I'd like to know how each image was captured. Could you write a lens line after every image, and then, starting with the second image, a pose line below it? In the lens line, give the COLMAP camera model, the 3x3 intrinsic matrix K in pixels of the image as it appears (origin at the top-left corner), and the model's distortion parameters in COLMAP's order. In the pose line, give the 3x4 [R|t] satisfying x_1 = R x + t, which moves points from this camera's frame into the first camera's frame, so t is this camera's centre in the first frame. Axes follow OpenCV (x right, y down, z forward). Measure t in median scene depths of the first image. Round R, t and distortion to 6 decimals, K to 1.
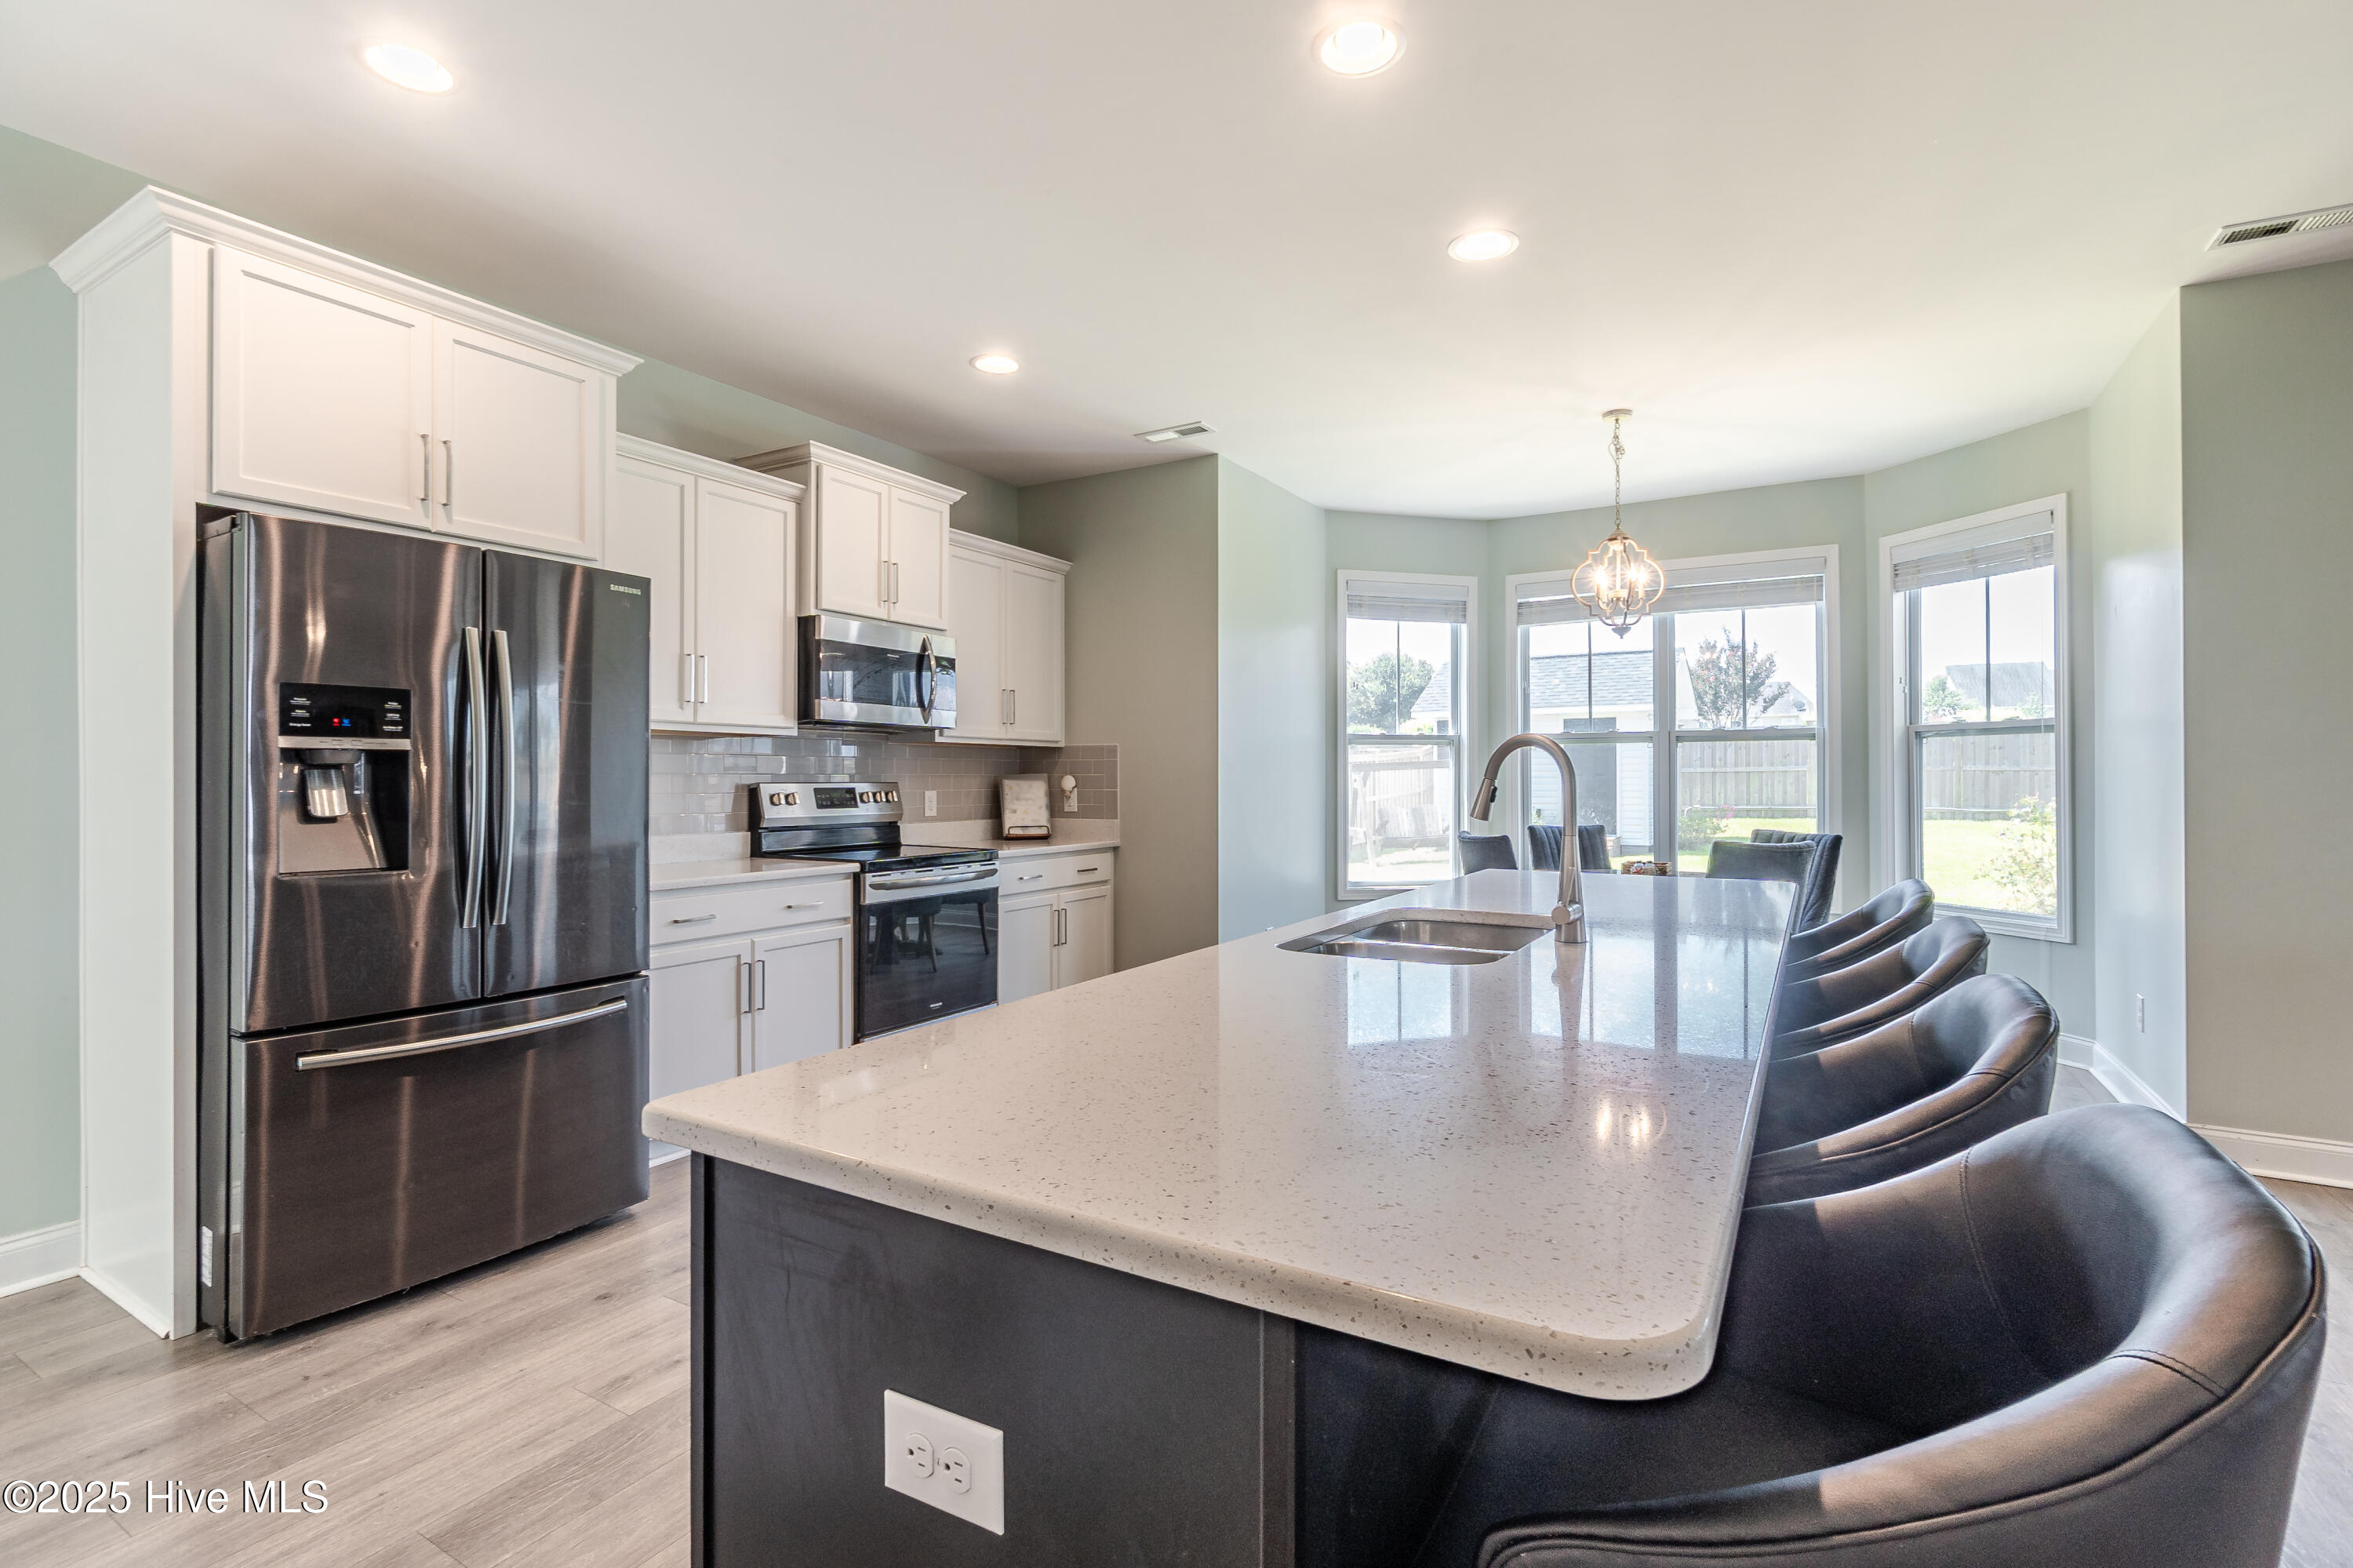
lens RADIAL K [[1088.7, 0, 1172.9], [0, 1088.7, 773.3], [0, 0, 1]] dist [-0.003846, 0.000760]
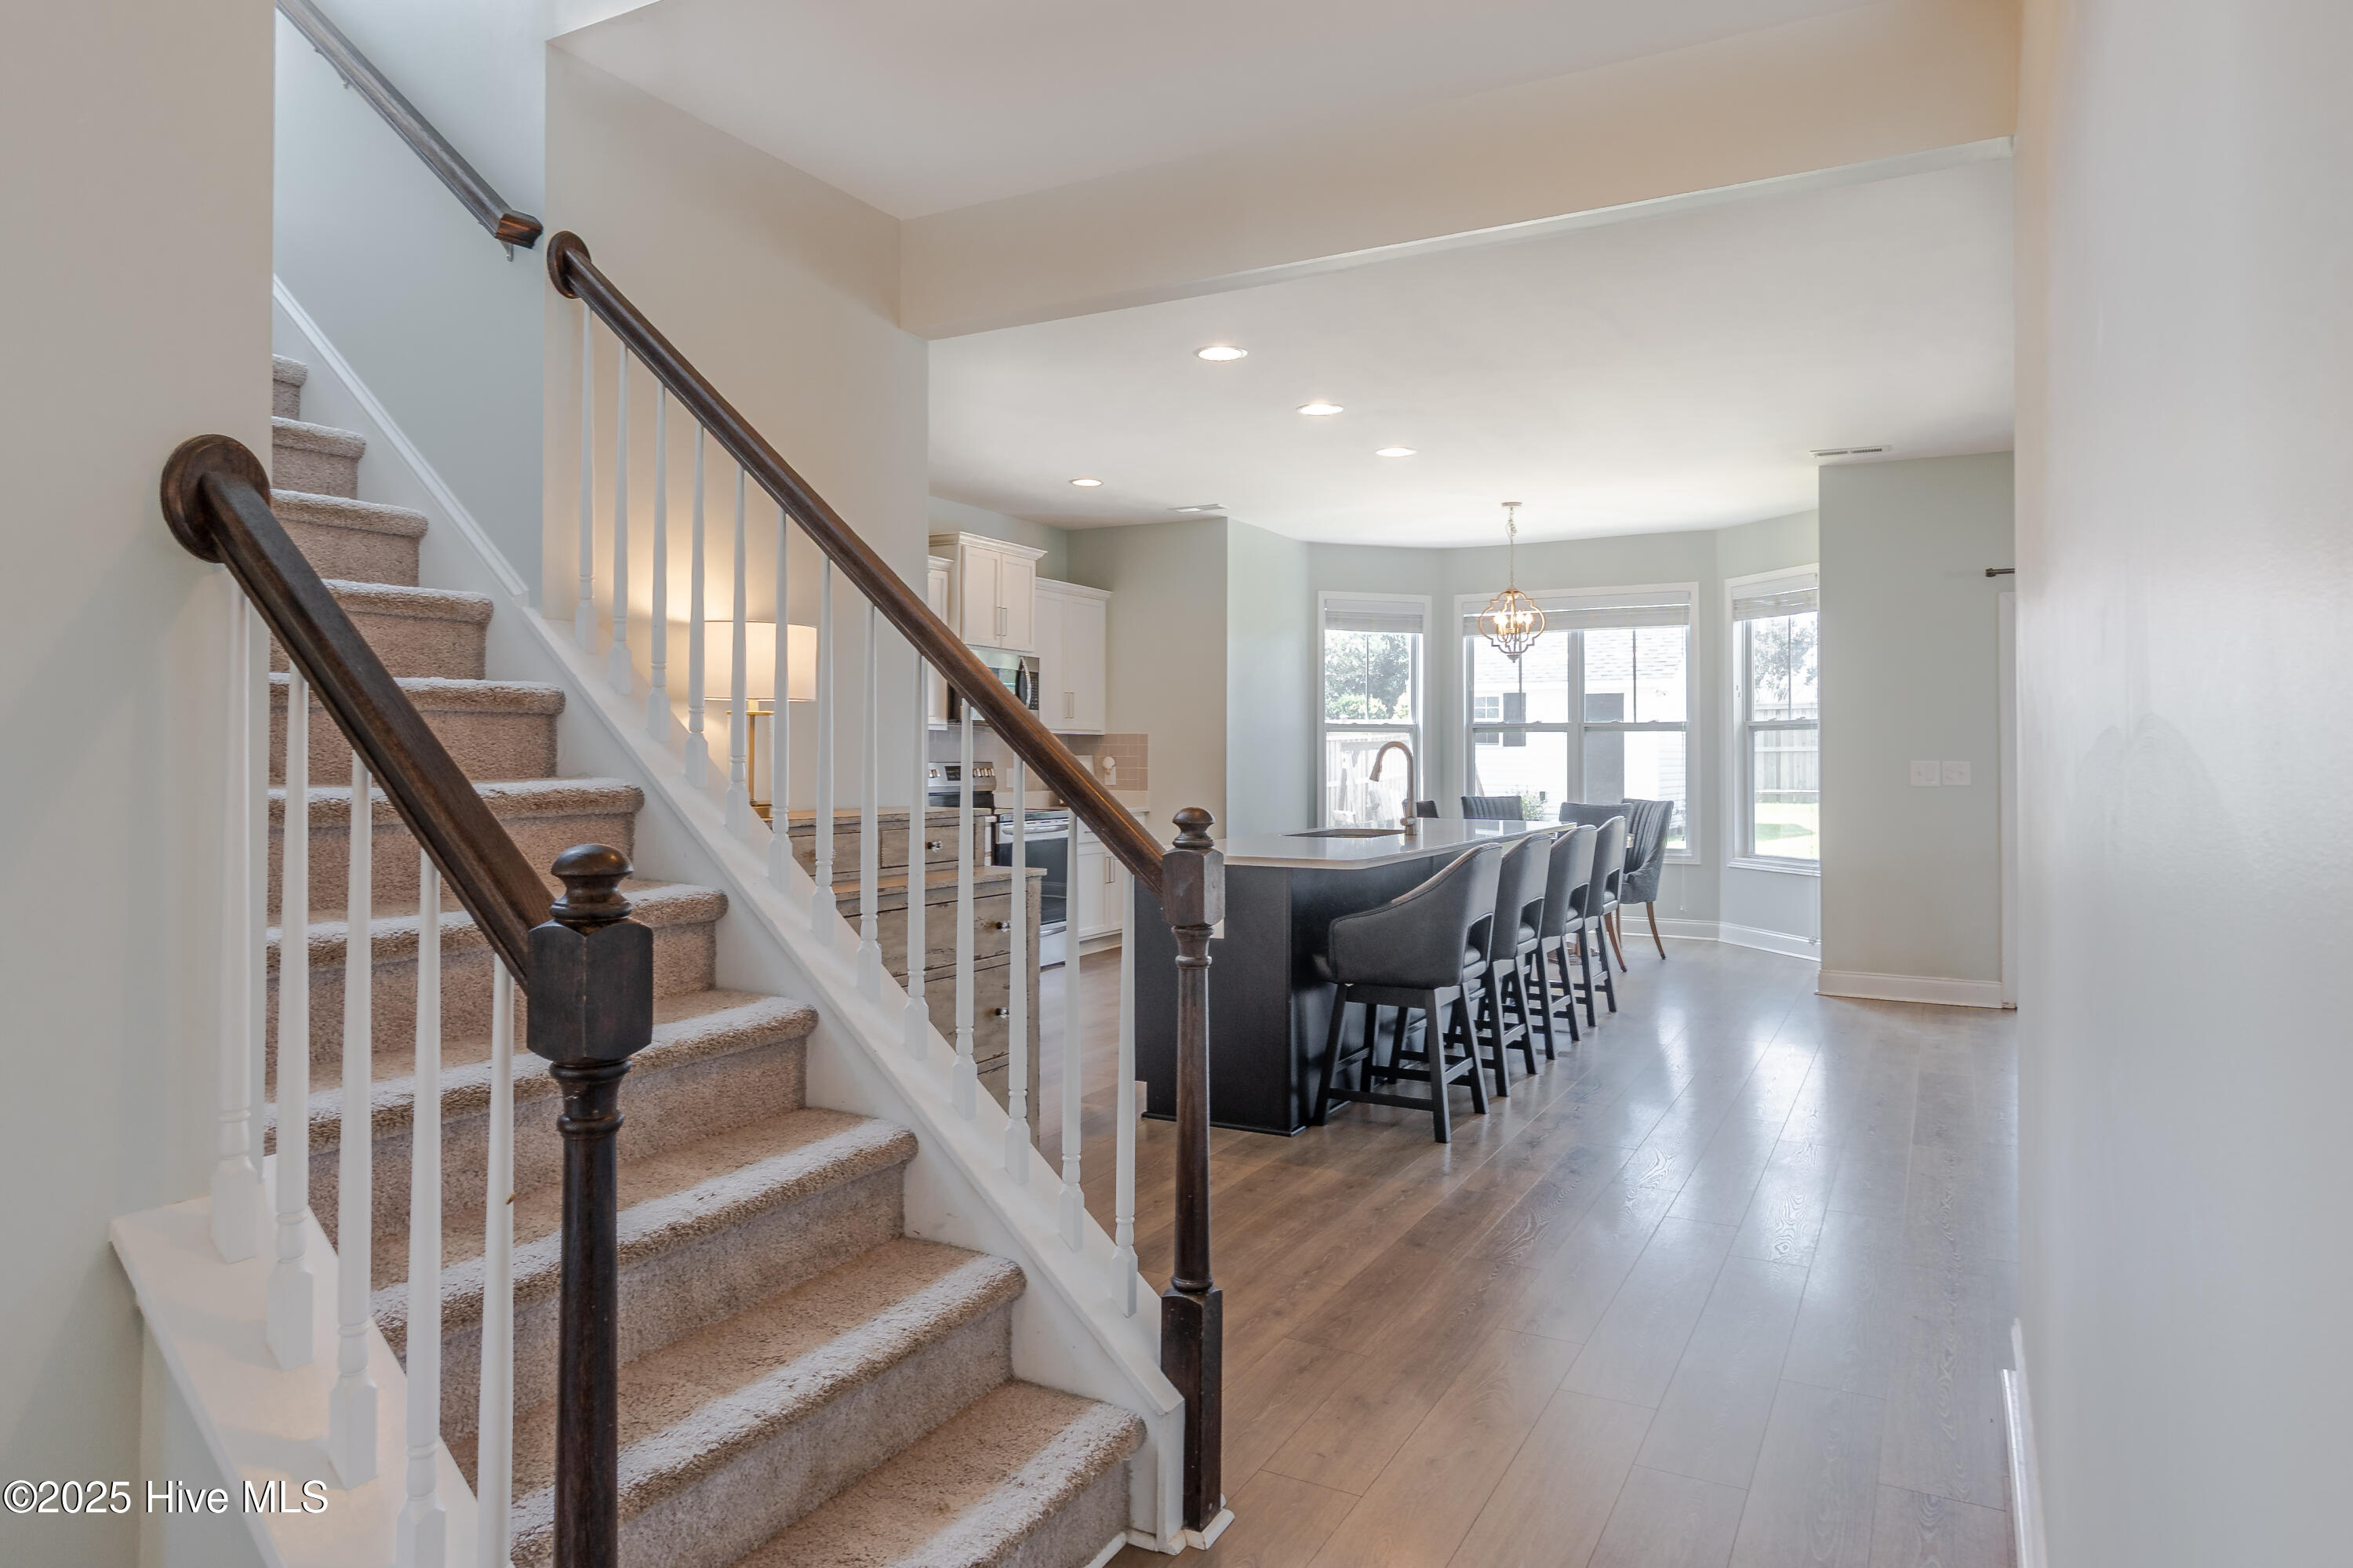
lens RADIAL K [[1437.5, 0, 1176.2], [0, 1437.5, 746.1], [0, 0, 1]] dist [0.025737, 0.000006]
pose [[0.999092, 0.003209, 0.042475, -0.110295], [-0.003102, 0.999992, -0.002568, -0.008385], [-0.042483, 0.002434, 0.999094, -0.880223]]
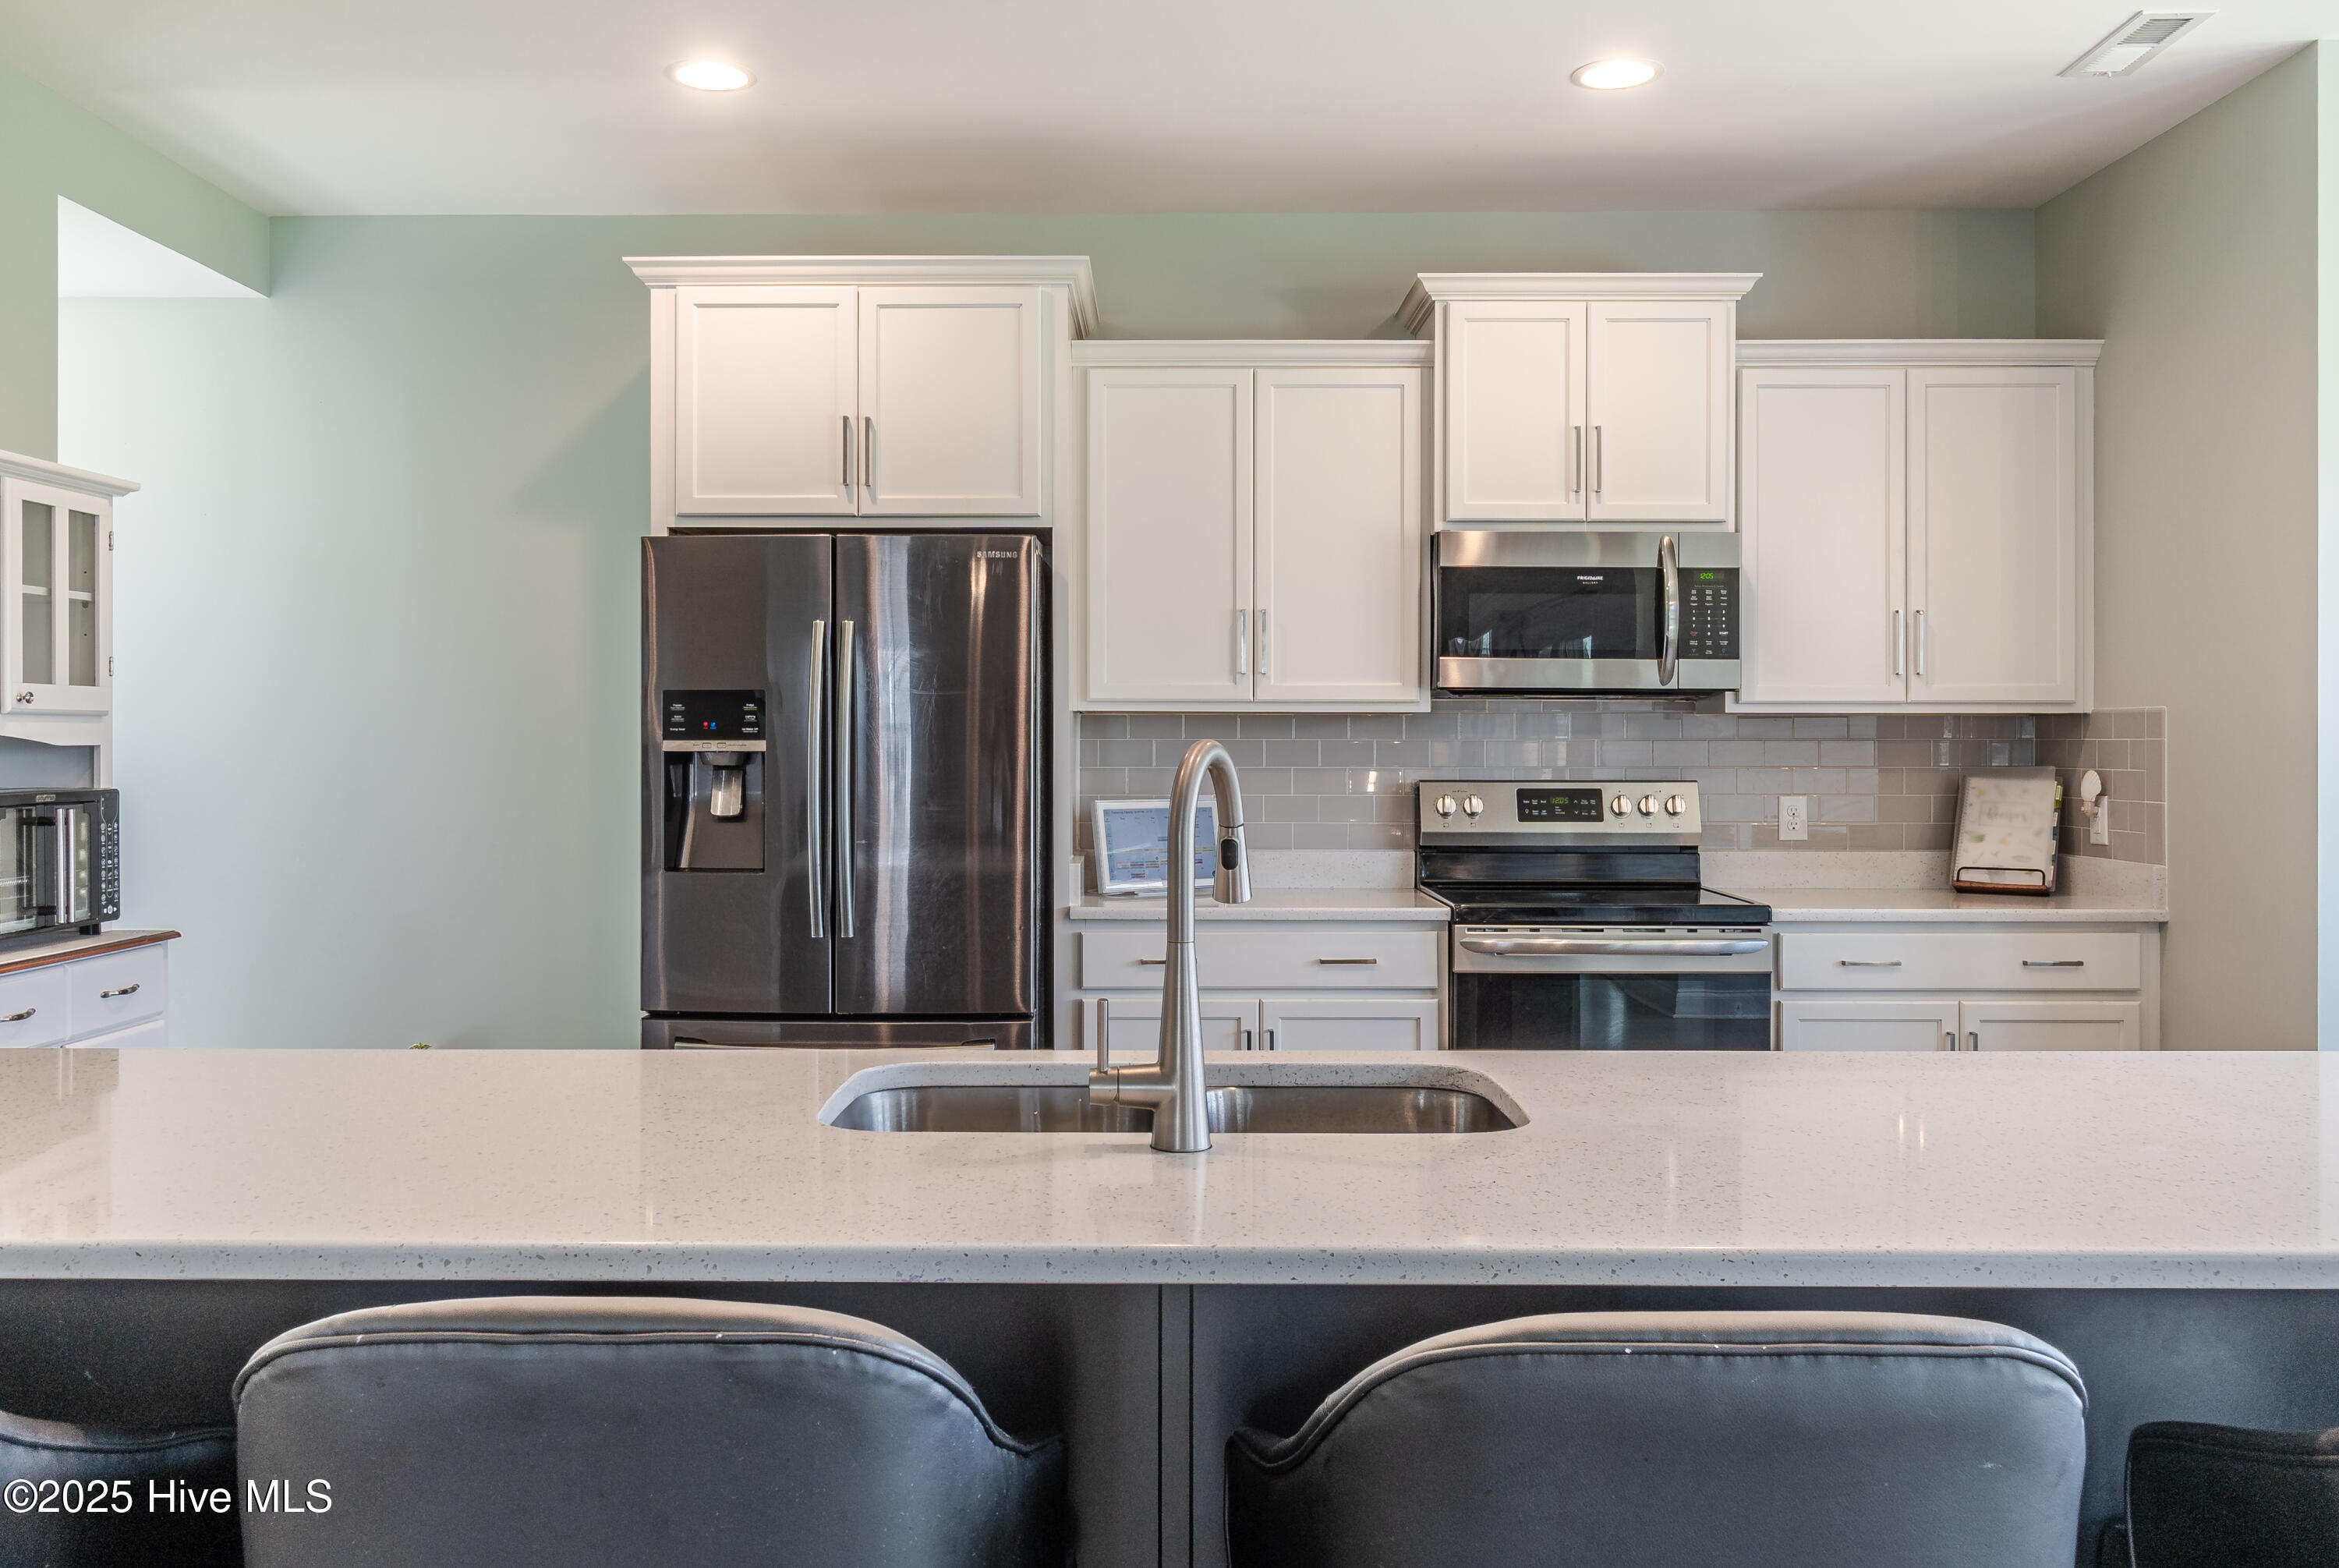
lens RADIAL K [[1811.5, 0, 1121.9], [0, 1811.5, 744.2], [0, 0, 1]] dist [-0.010653, -0.003261]
pose [[0.496545, 0.000813, -0.868011, 0.495652], [0.003549, 0.999989, 0.002967, -0.017513], [0.868004, -0.004553, 0.496536, 0.257314]]
